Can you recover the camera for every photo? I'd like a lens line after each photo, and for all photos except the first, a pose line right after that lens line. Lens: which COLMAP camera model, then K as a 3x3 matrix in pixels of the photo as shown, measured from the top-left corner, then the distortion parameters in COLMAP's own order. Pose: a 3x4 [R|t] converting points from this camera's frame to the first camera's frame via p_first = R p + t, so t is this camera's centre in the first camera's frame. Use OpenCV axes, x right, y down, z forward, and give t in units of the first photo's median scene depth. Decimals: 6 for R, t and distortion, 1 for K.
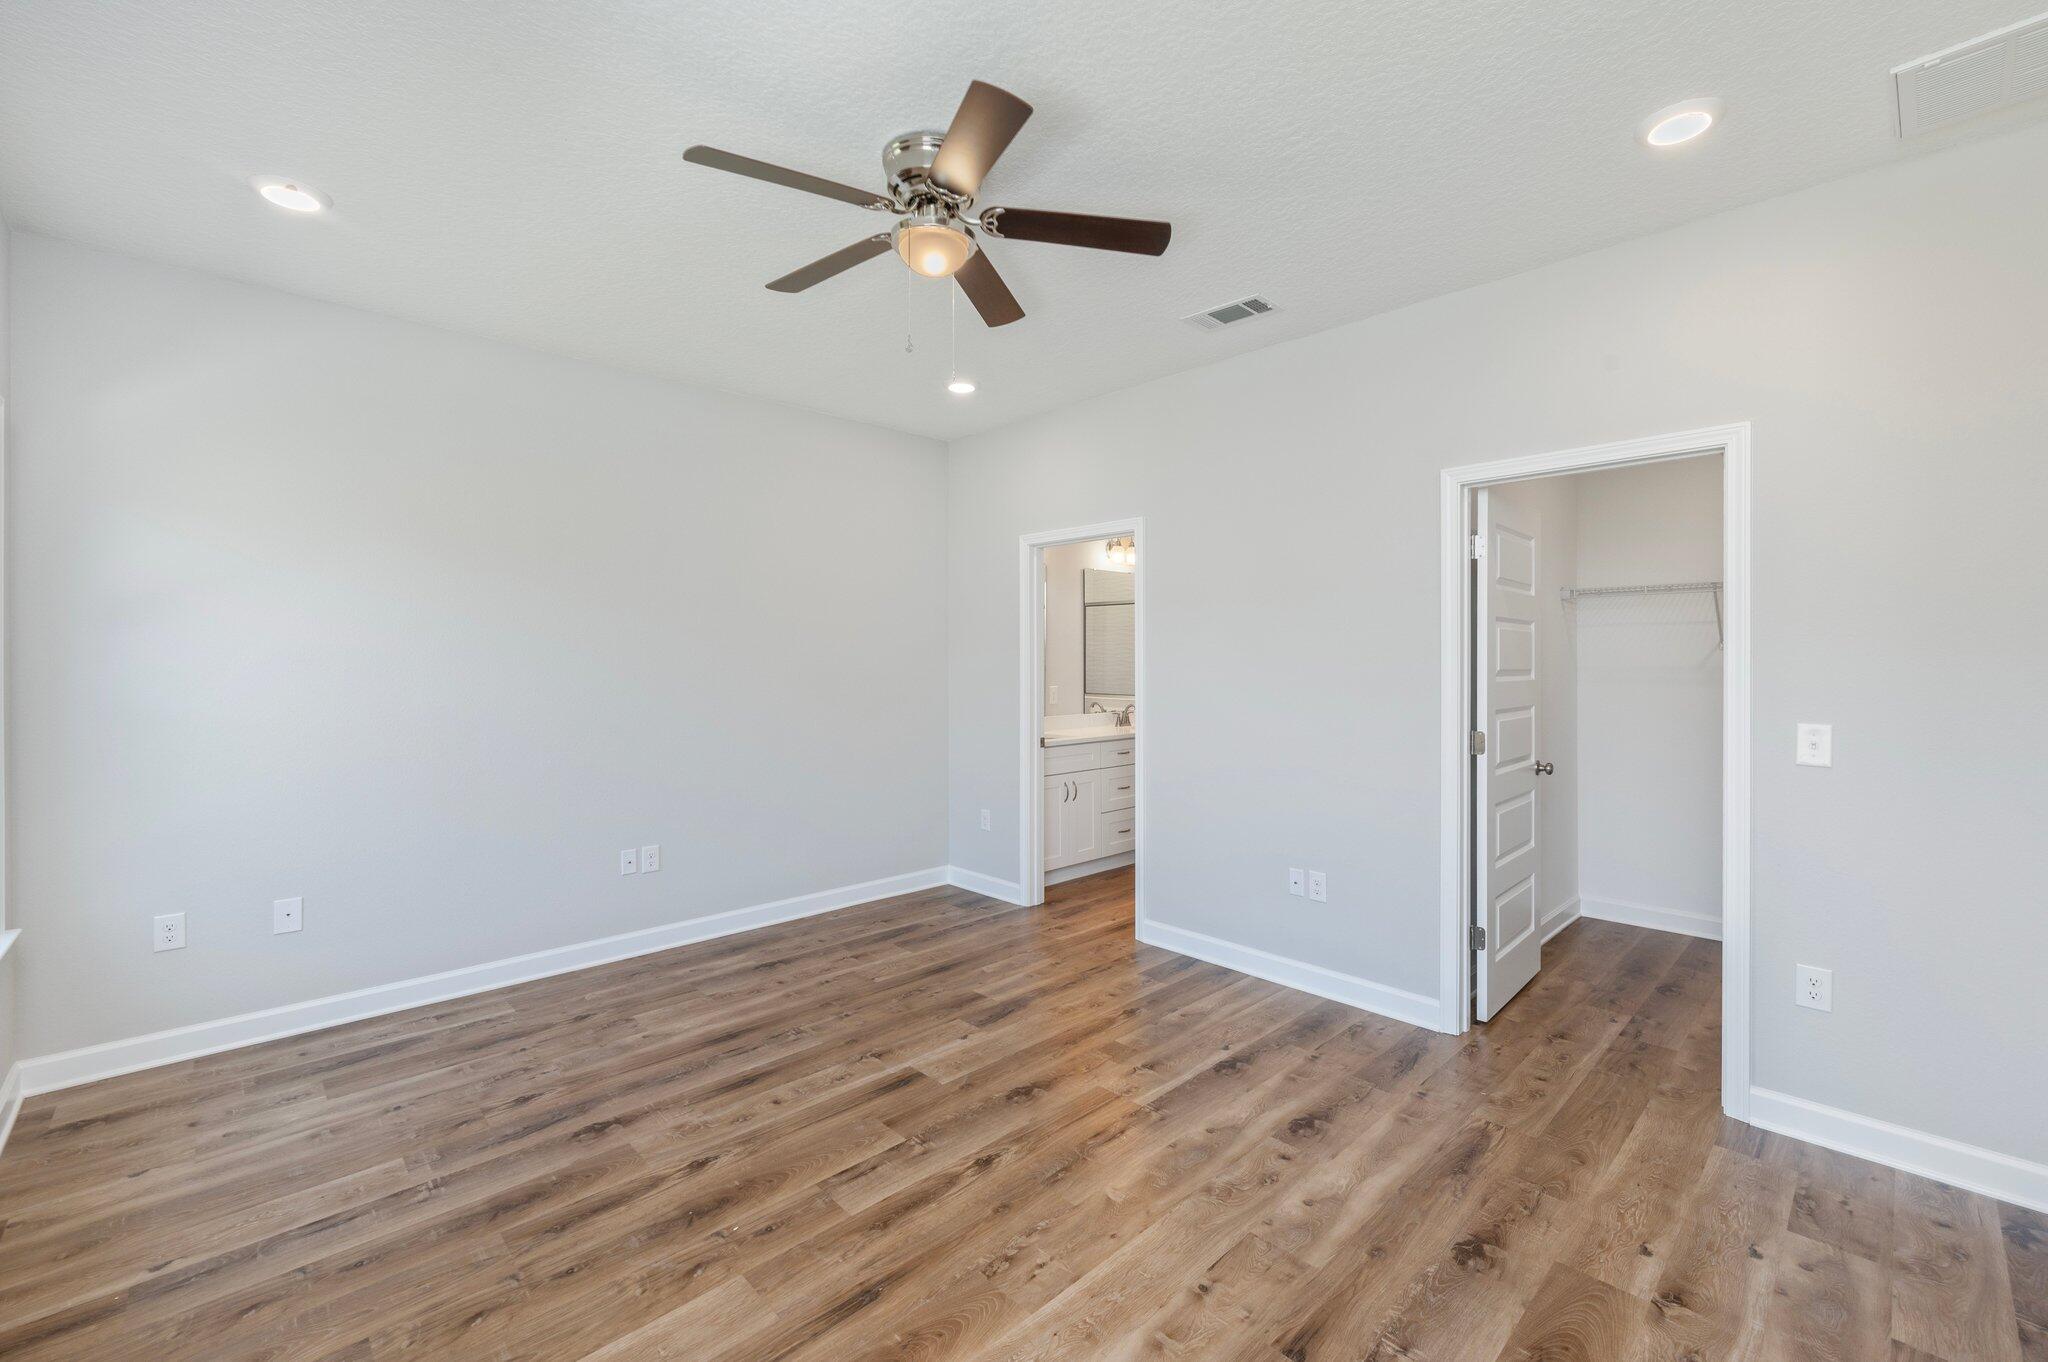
lens RADIAL K [[832.9, 0, 1031.7], [0, 832.9, 673.1], [0, 0, 1]] dist [0.001602, -0.000445]
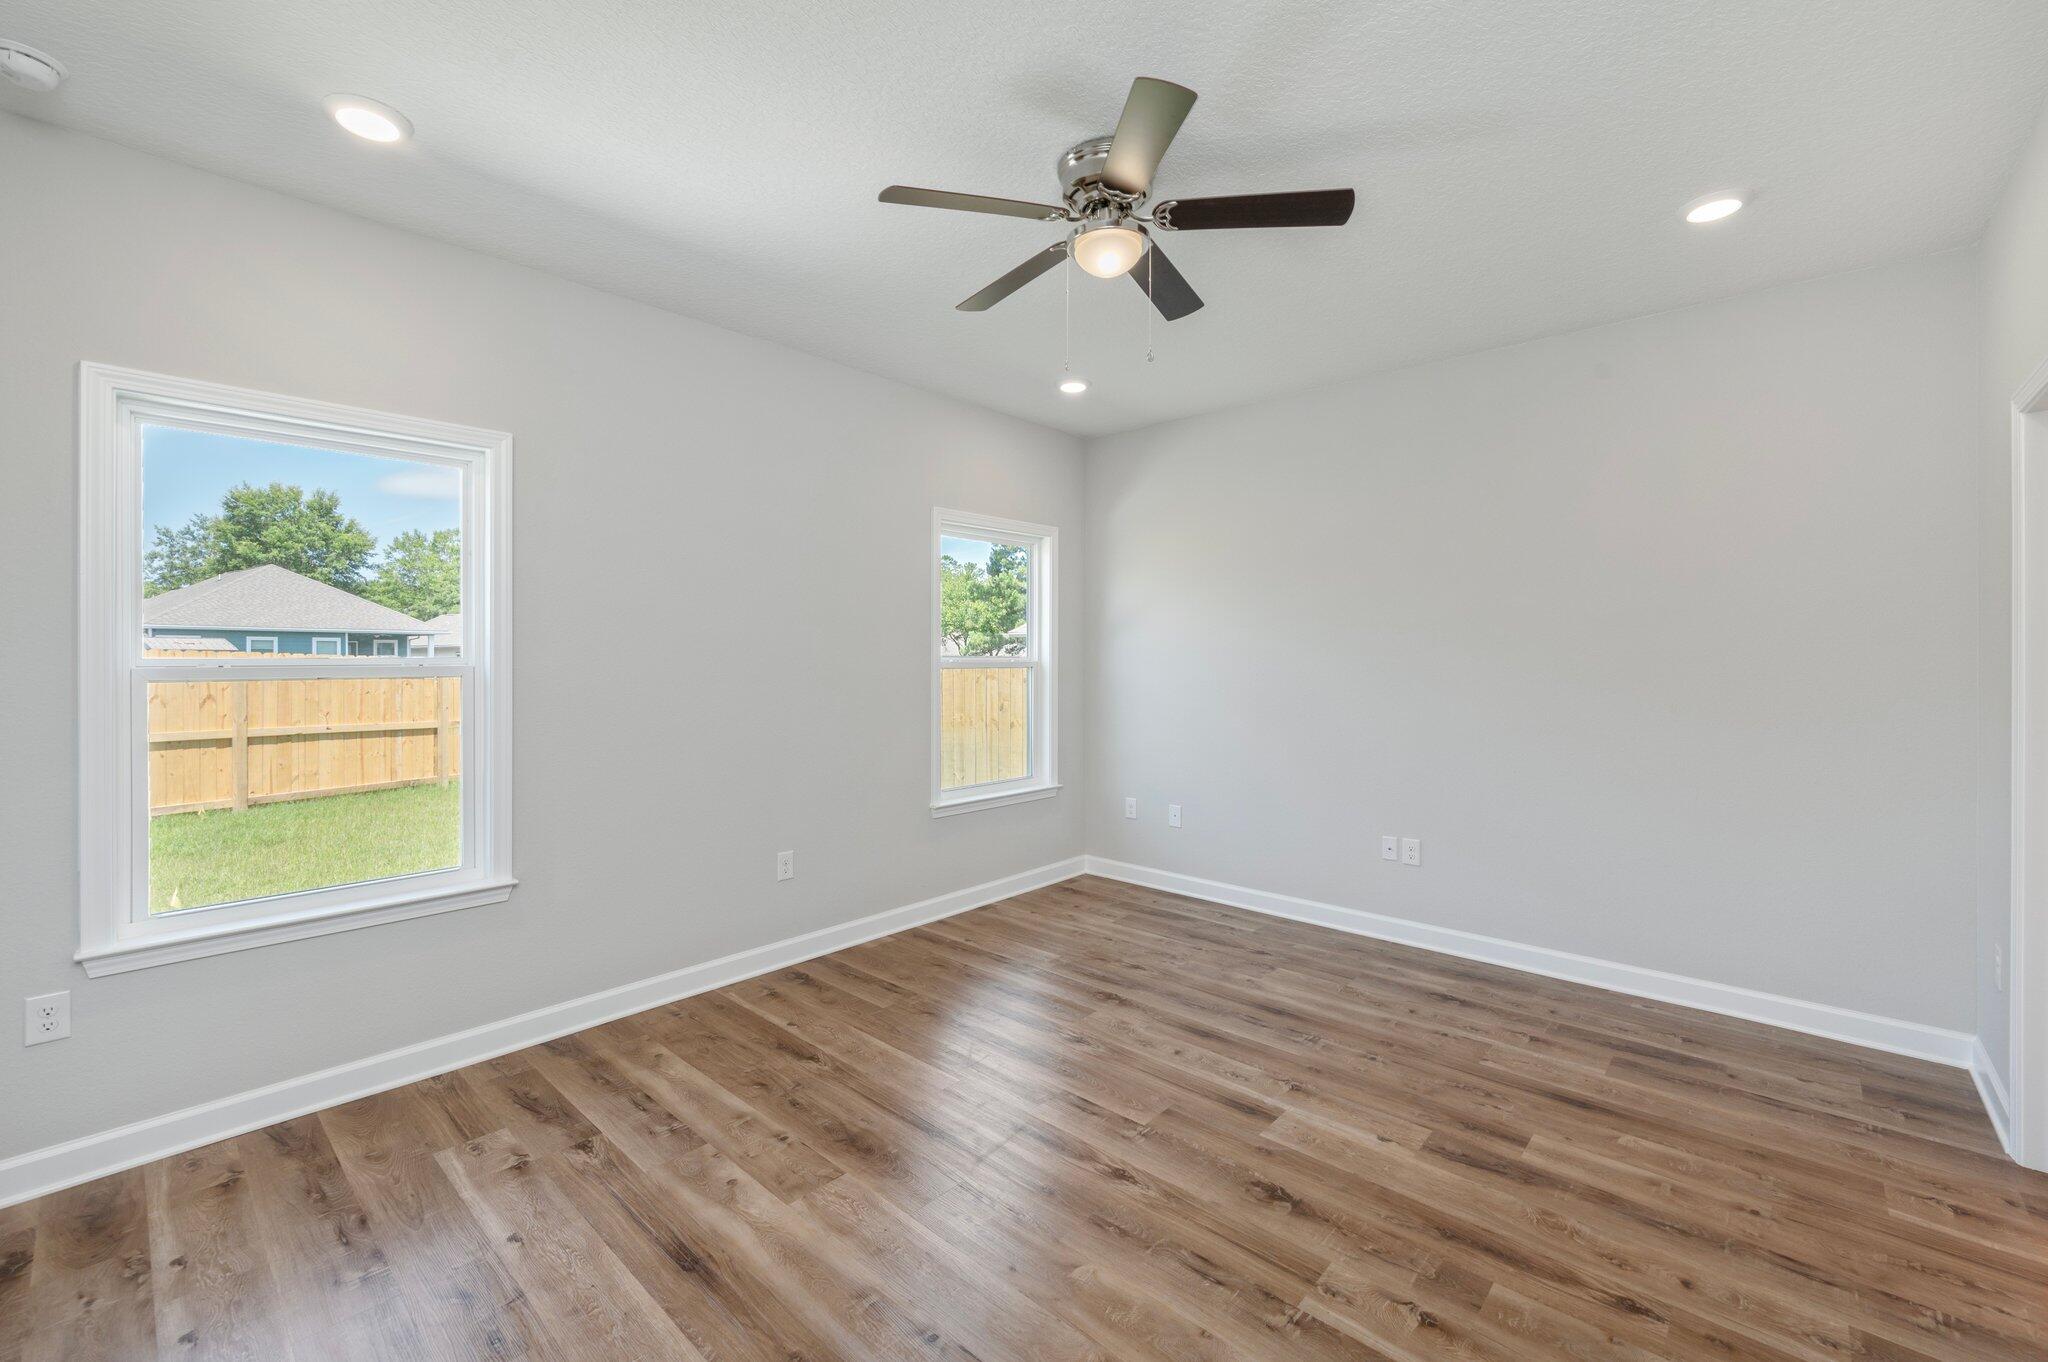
lens RADIAL K [[832.9, 0, 1025.0], [0, 832.9, 666.5], [0, 0, 1]] dist [0.001602, -0.000445]
pose [[0.074498, 0.011493, -0.997155, 0.633302], [-0.013449, 0.999854, 0.010520, -0.004295], [0.997130, 0.012627, 0.074642, 0.581209]]
